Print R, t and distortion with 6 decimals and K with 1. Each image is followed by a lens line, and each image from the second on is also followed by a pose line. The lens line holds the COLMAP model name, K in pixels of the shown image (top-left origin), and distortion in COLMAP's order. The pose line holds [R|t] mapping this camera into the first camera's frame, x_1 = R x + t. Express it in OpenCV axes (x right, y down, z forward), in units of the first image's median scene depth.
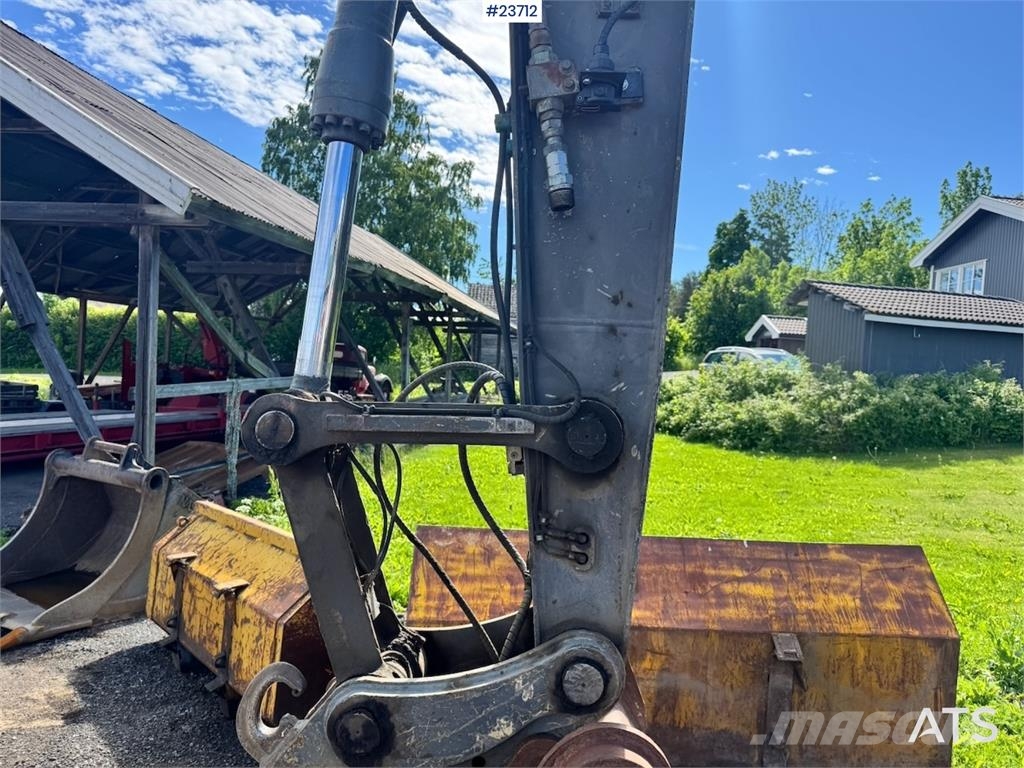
lens RADIAL K [[721.5, 0, 516.3], [0, 721.5, 389.5], [0, 0, 1]] dist [0.071052, -0.086529]
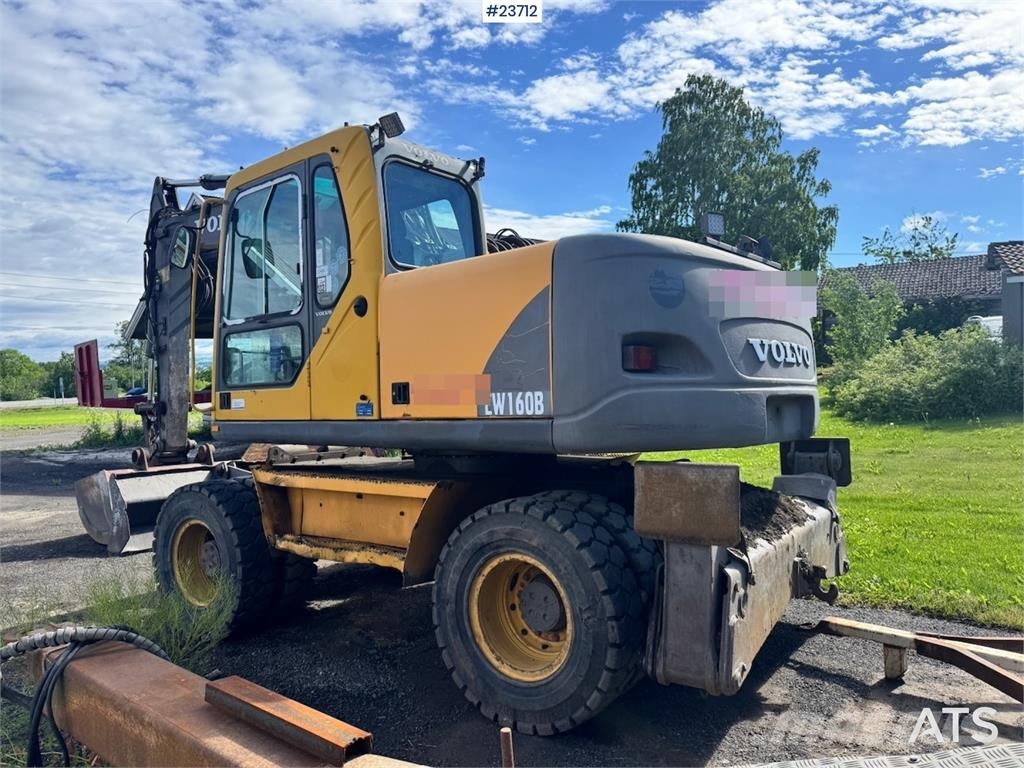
lens RADIAL K [[728.4, 0, 515.9], [0, 728.4, 382.6], [0, 0, 1]] dist [0.026335, -0.031719]
pose [[0.777185, -0.069877, -0.625380, 0.667991], [0.066447, 0.997372, -0.028865, 0.024341], [0.625754, -0.019121, 0.779786, -0.202518]]
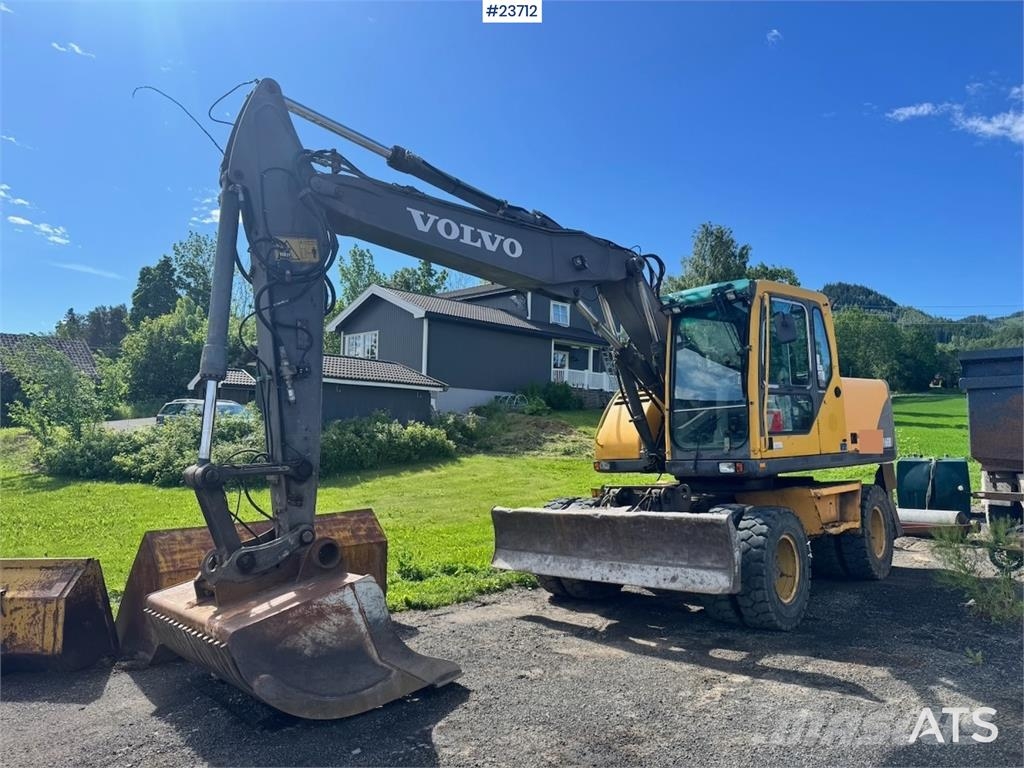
lens RADIAL K [[721.5, 0, 513.1], [0, 721.5, 389.9], [0, 0, 1]] dist [0.071052, -0.086529]
pose [[0.728267, -0.013050, 0.685169, -0.170410], [0.049305, 0.998225, -0.033394, -0.016697], [-0.683517, 0.058102, 0.727618, -0.249241]]
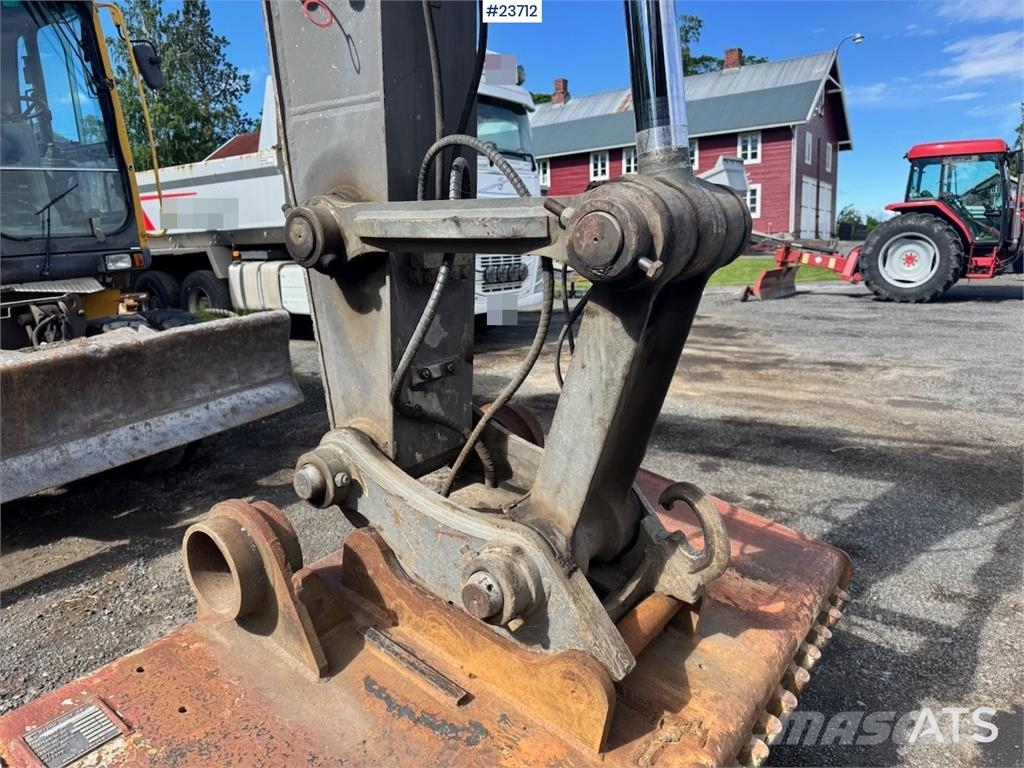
lens RADIAL K [[721.5, 0, 516.8], [0, 721.5, 389.8], [0, 0, 1]] dist [0.071052, -0.086529]
pose [[-0.816372, -0.144265, 0.559218, -0.072447], [-0.005312, 0.970133, 0.242517, 0.002096], [-0.577502, 0.195014, -0.792755, 0.200033]]
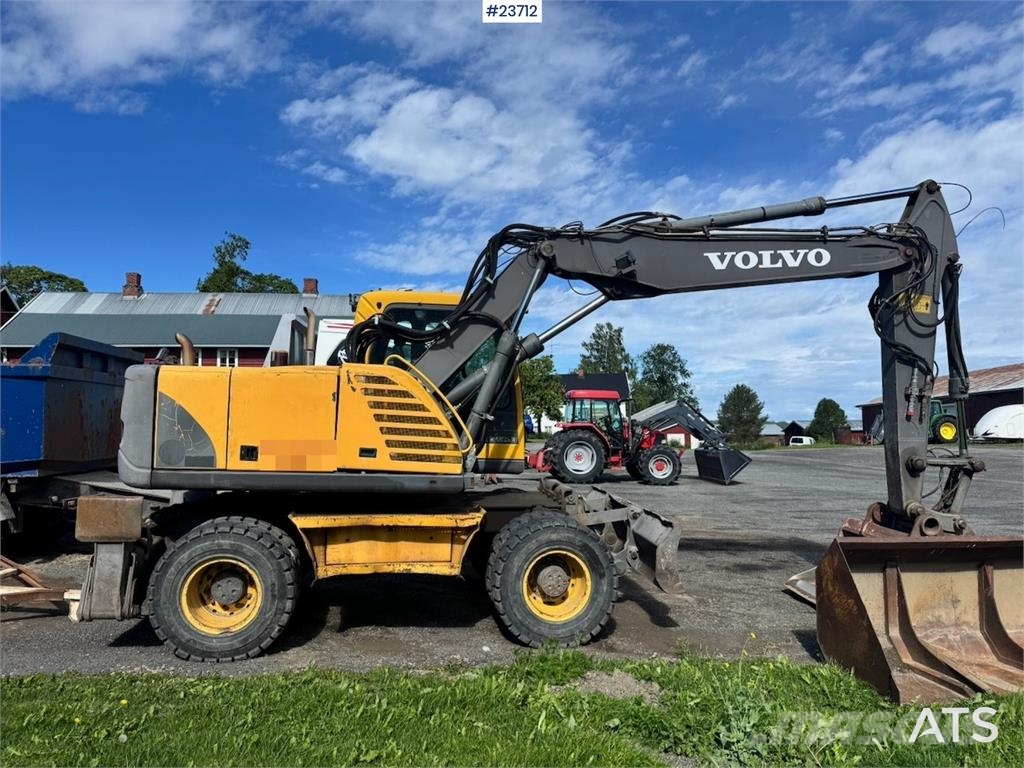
lens RADIAL K [[721.5, 0, 511.5], [0, 721.5, 390.2], [0, 0, 1]] dist [0.071052, -0.086529]
pose [[-0.993603, -0.066062, -0.091590, 0.360671], [-0.062660, 0.997252, -0.039530, -0.007188], [0.093950, -0.033538, -0.995012, 0.641489]]
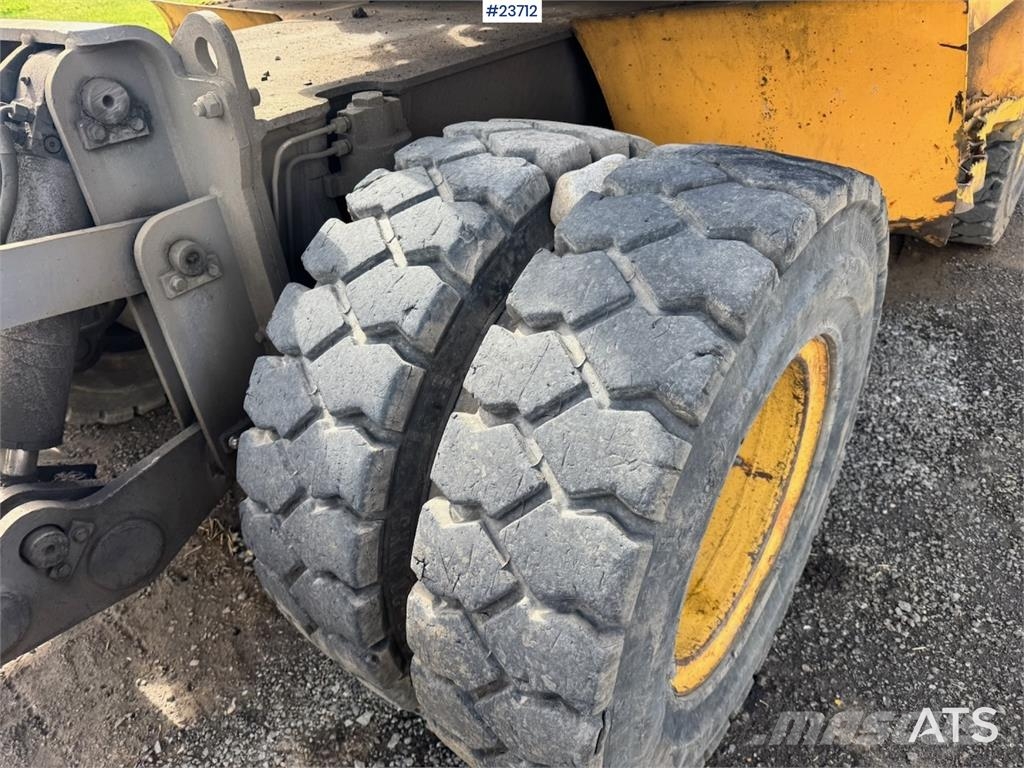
lens RADIAL K [[721.5, 0, 511.2], [0, 721.5, 386.2], [0, 0, 1]] dist [0.071052, -0.086529]
pose [[0.670166, -0.485669, 0.561252, 0.234567], [0.077086, 0.797644, 0.598182, 0.027504], [-0.738198, -0.357616, 0.571992, -0.034740]]
